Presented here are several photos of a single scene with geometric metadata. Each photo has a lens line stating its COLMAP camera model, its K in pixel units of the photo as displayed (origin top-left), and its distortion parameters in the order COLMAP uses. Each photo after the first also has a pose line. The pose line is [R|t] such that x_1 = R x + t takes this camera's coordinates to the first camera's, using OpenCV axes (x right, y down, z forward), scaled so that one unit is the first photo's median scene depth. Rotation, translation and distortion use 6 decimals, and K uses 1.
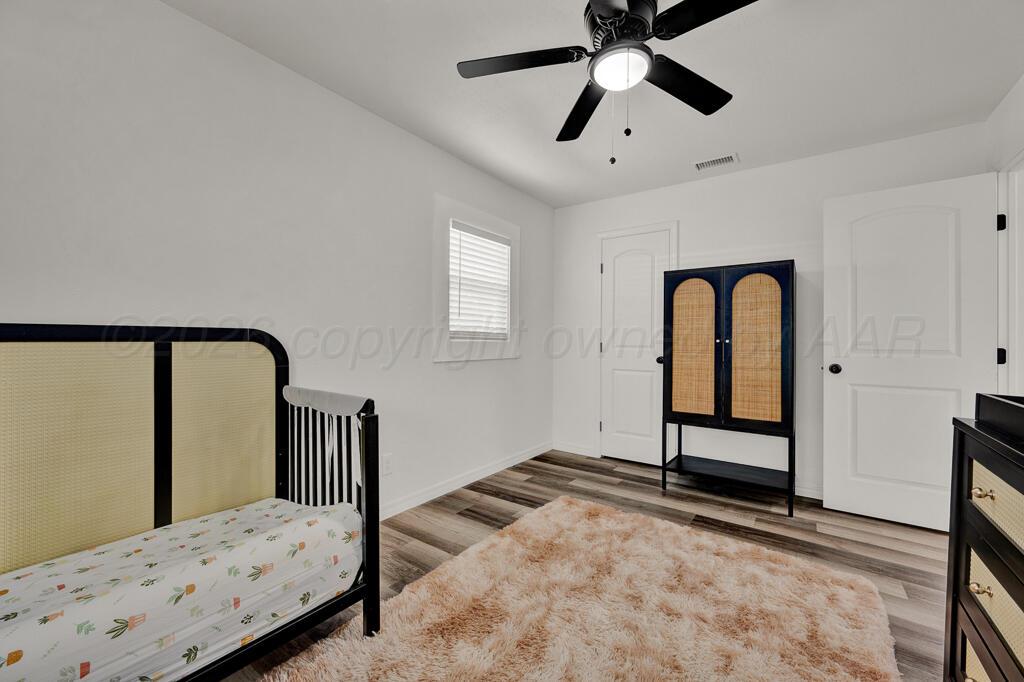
lens RADIAL K [[408.8, 0, 512.9], [0, 408.8, 345.1], [0, 0, 1]] dist [-0.000428, 0.000099]
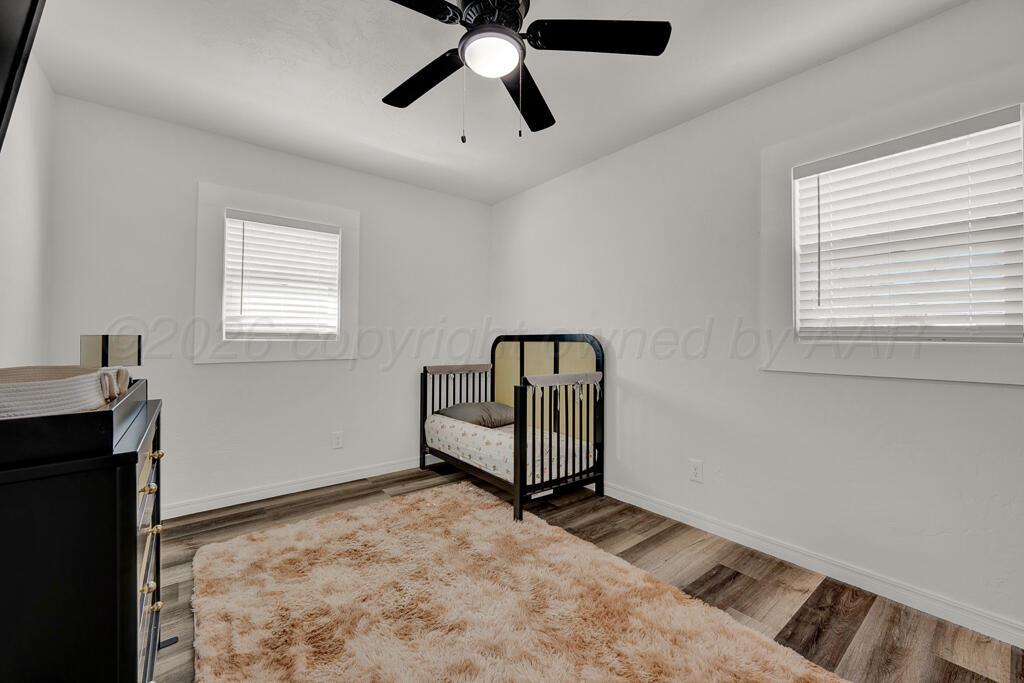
lens RADIAL K [[408.8, 0, 511.2], [0, 408.8, 336.7], [0, 0, 1]] dist [-0.000428, 0.000099]
pose [[-0.268423, -0.016173, -0.963165, 0.732276], [-0.019794, 0.999741, -0.011271, -0.003430], [0.963098, 0.016040, -0.268673, 0.828241]]
